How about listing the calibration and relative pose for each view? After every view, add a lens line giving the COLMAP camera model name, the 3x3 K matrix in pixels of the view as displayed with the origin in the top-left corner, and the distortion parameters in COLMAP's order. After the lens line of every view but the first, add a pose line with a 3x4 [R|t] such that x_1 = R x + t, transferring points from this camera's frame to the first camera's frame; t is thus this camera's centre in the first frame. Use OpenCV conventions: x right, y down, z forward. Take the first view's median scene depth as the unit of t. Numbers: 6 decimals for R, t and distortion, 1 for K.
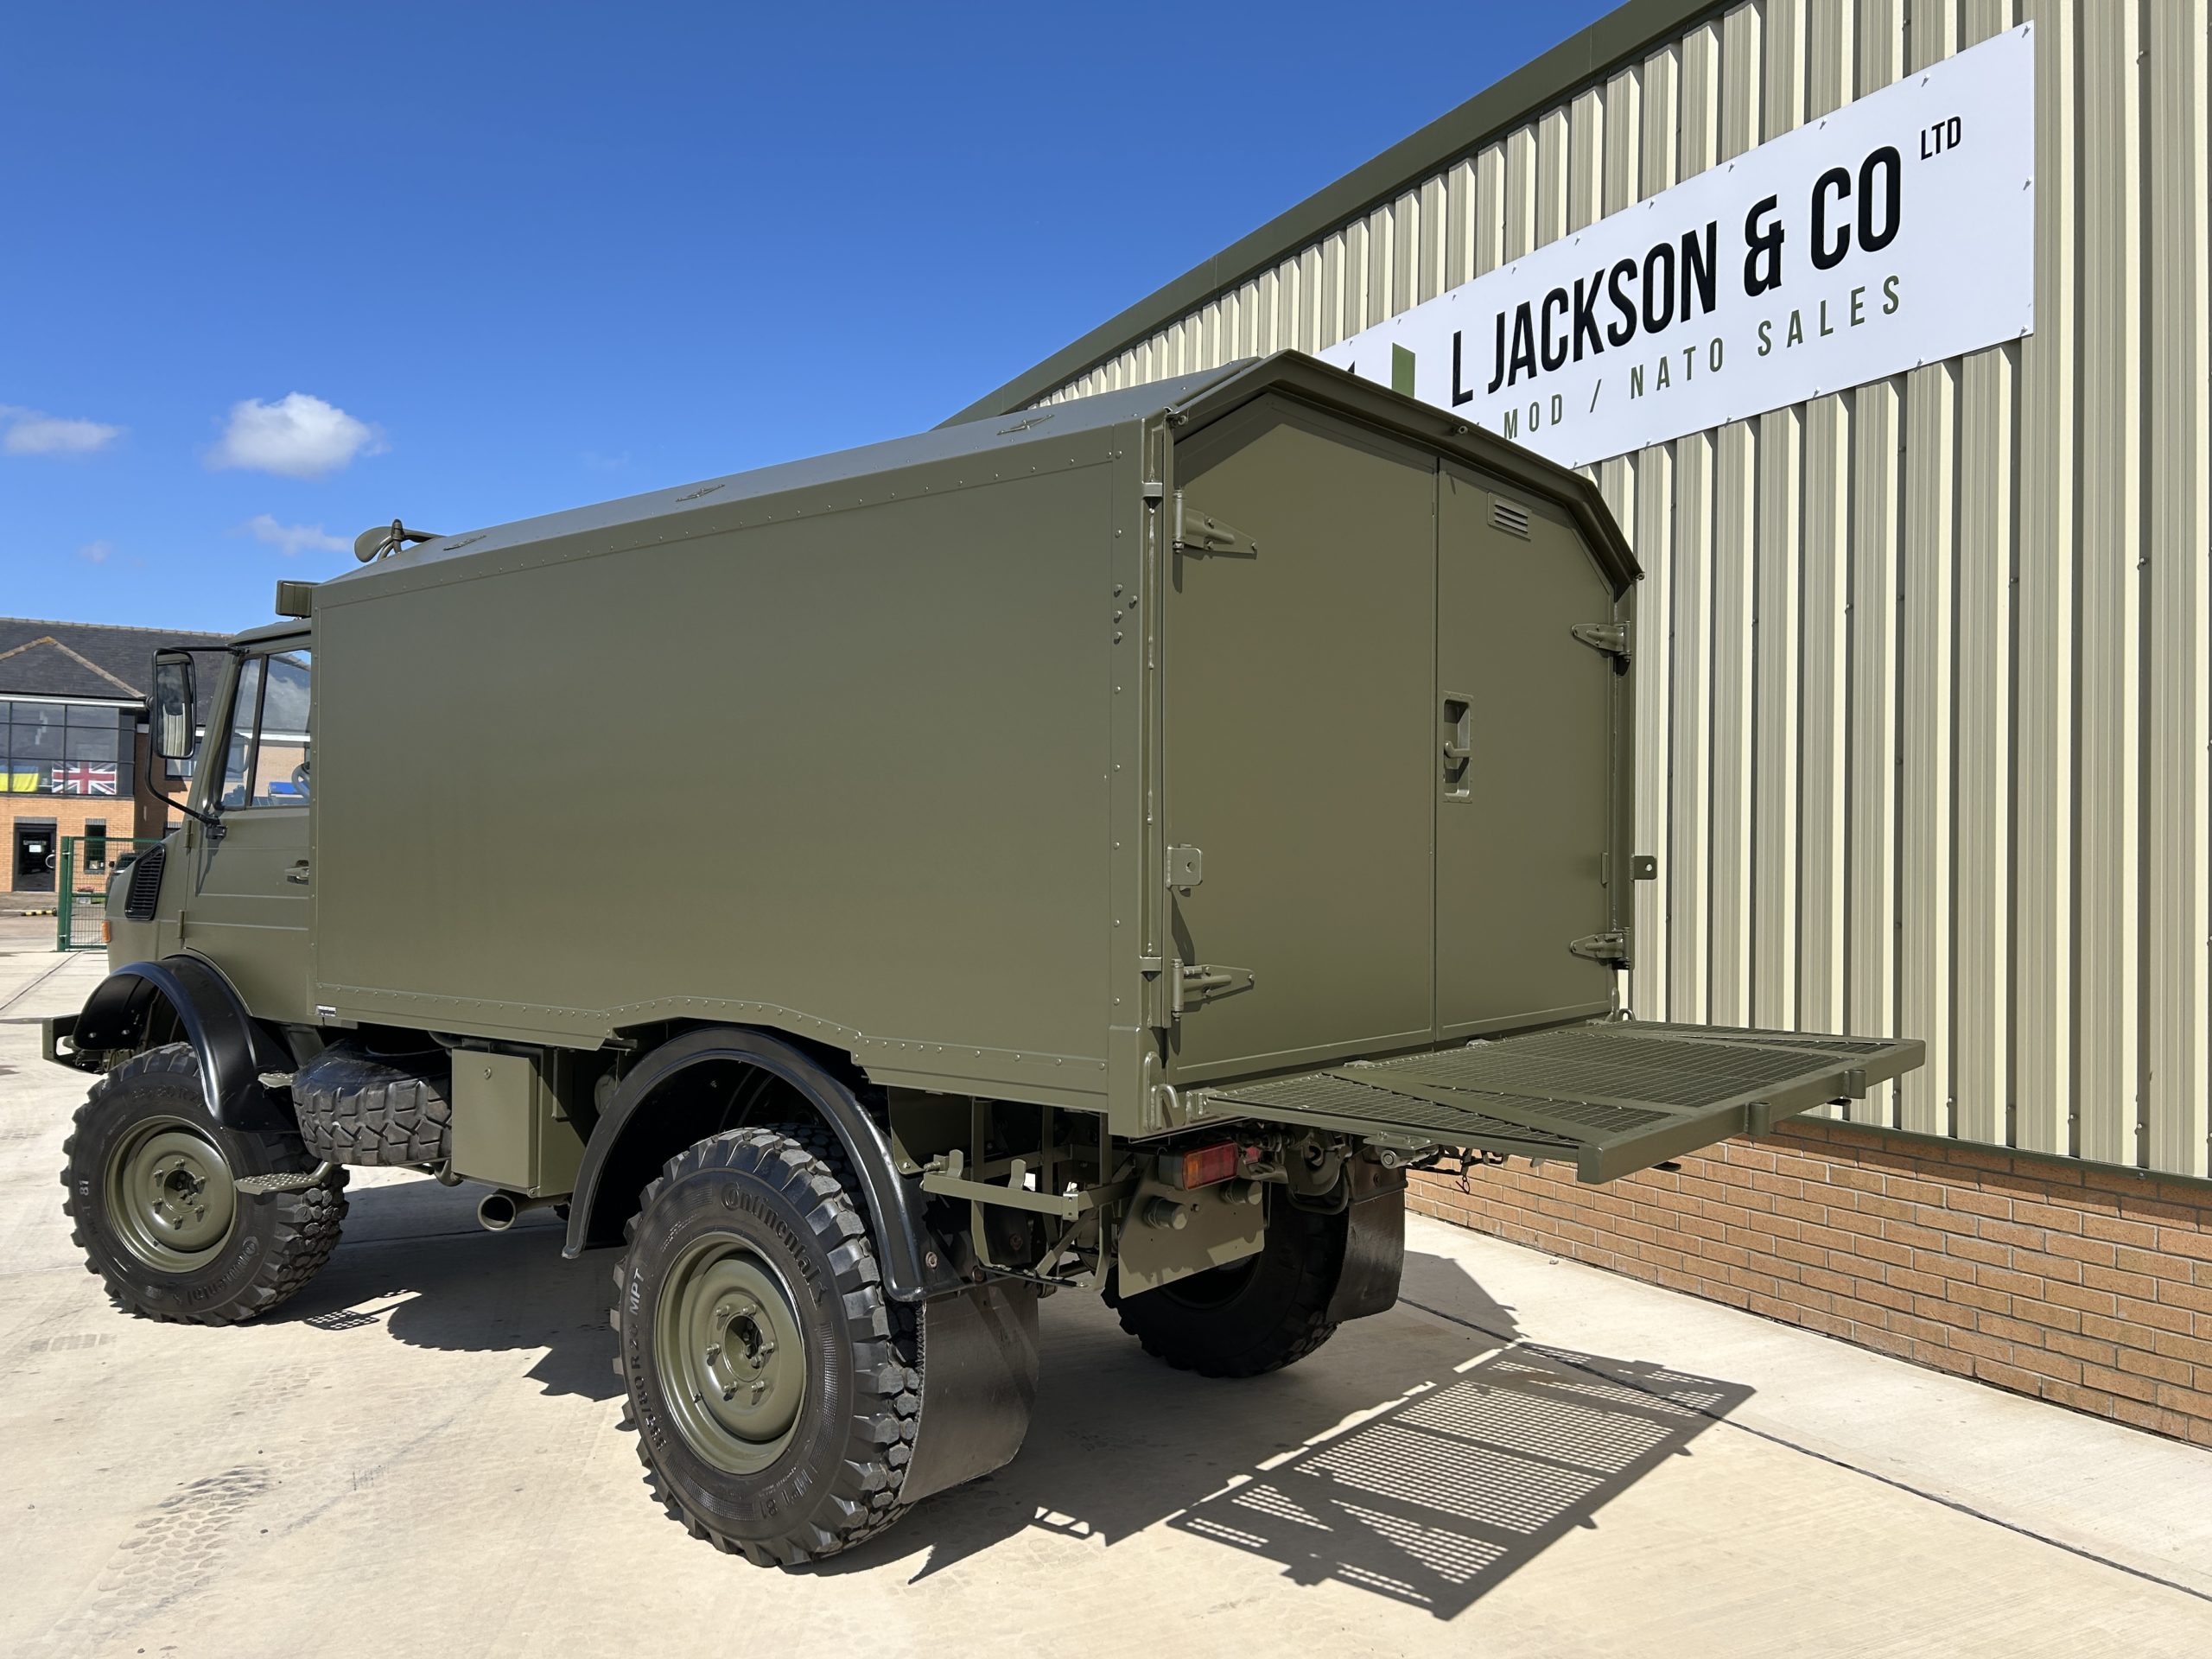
lens RADIAL K [[1667.1, 0, 1116.2], [0, 1667.1, 840.4], [0, 0, 1]] dist [0.052477, -0.051749]
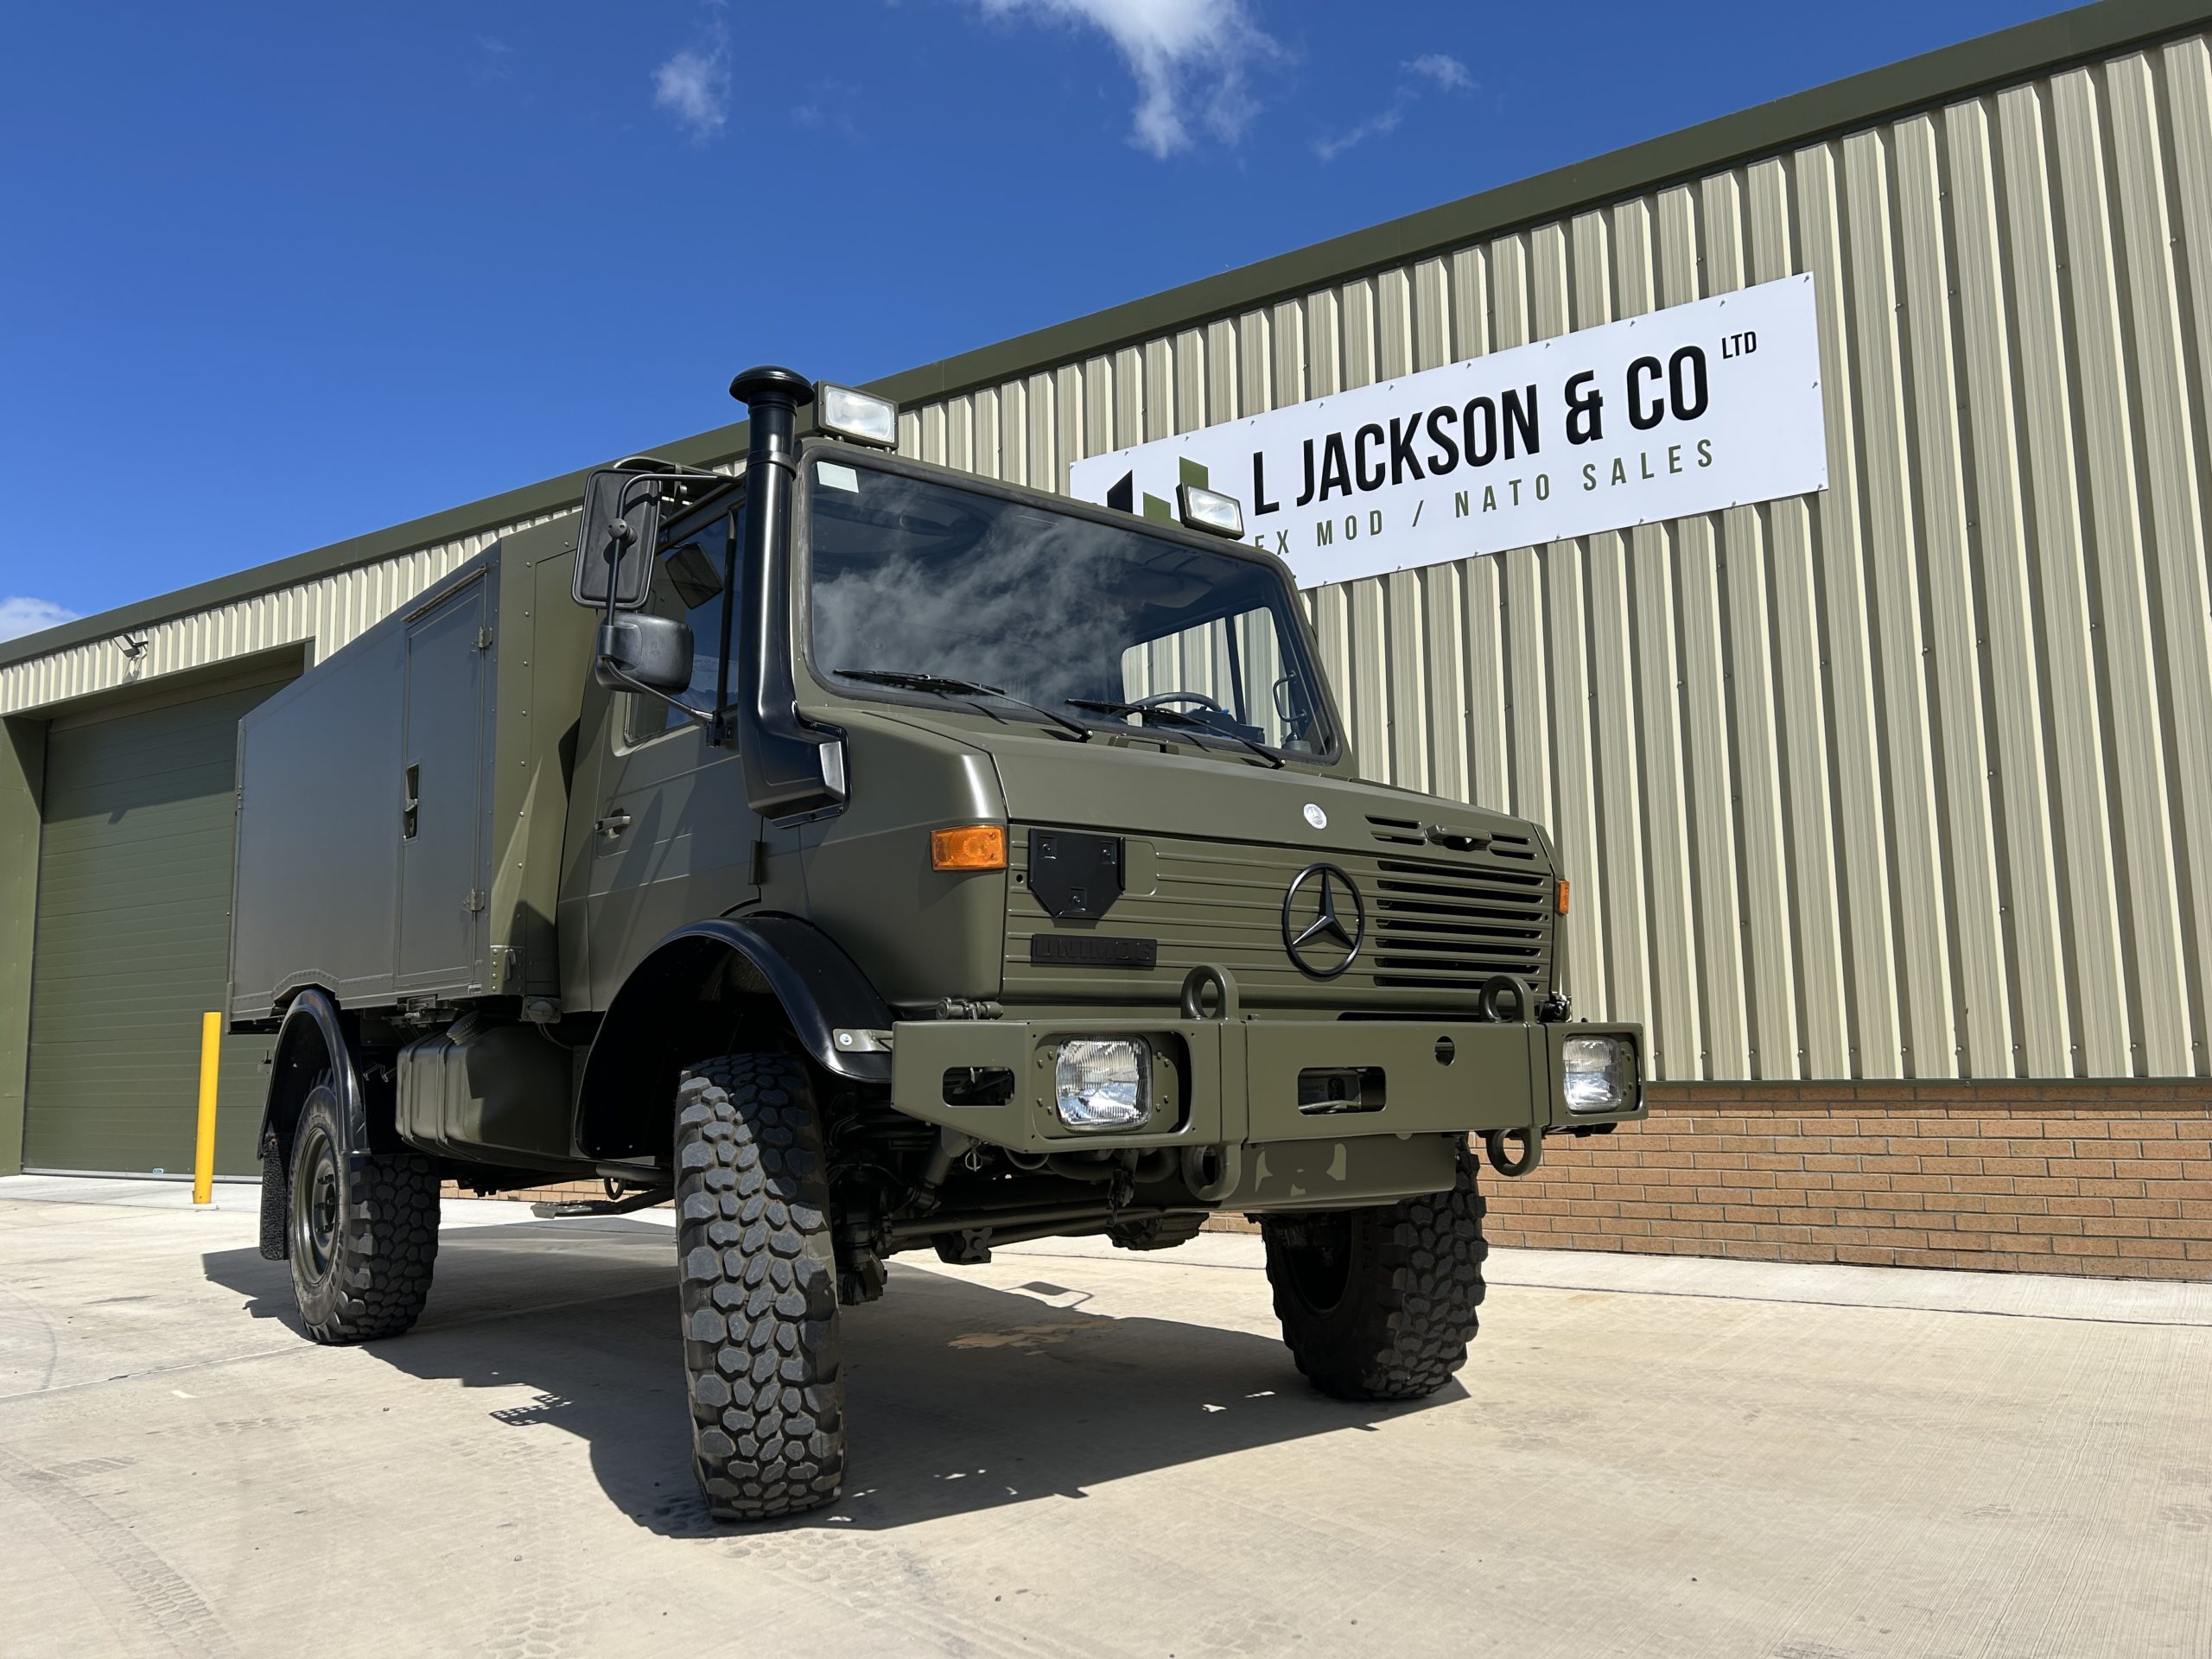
lens RADIAL K [[1667.1, 0, 1106.8], [0, 1667.1, 851.4], [0, 0, 1]] dist [0.052477, -0.051749]
pose [[0.874427, 0.027040, 0.484403, -0.569072], [0.024526, 0.994705, -0.099800, 0.107465], [-0.484537, 0.099149, 0.869134, 0.100116]]
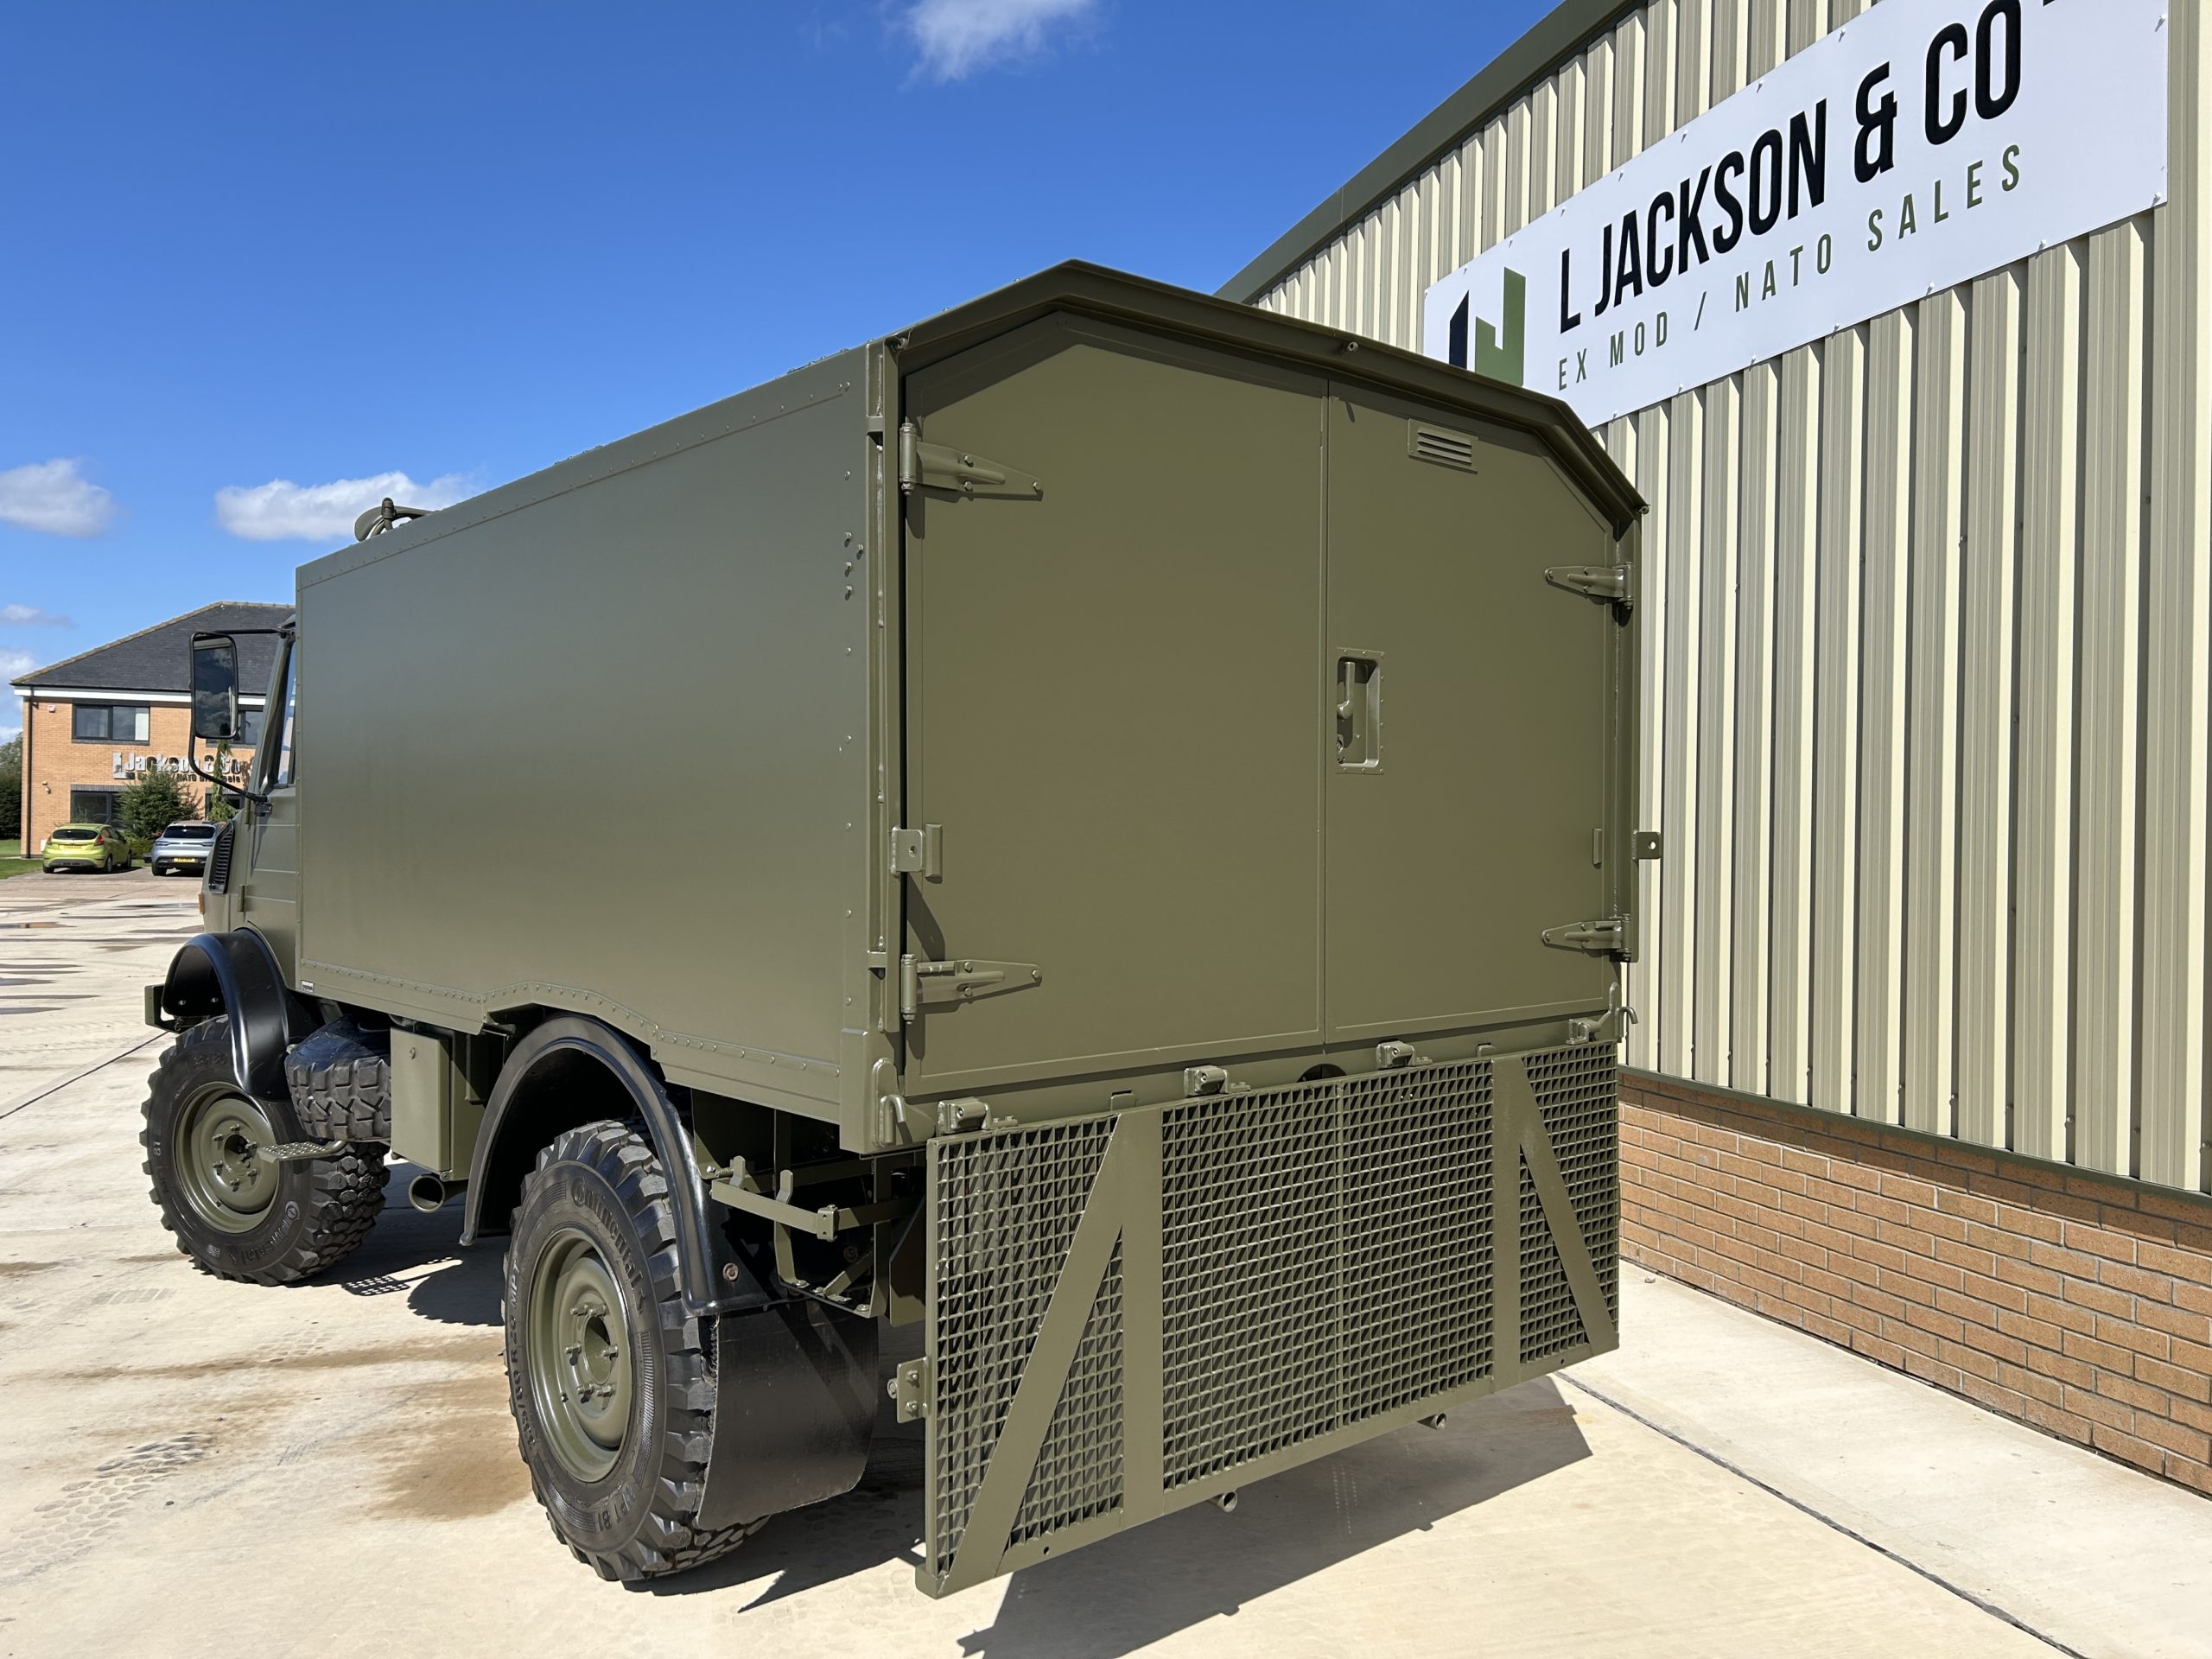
lens RADIAL K [[1667.1, 0, 1110.8], [0, 1667.1, 838.5], [0, 0, 1]] dist [0.052477, -0.051749]
pose [[0.984265, -0.000378, -0.176700, 0.158512], [0.003465, 0.999847, 0.017160, -0.002882], [0.176666, -0.017502, 0.984115, 0.076874]]
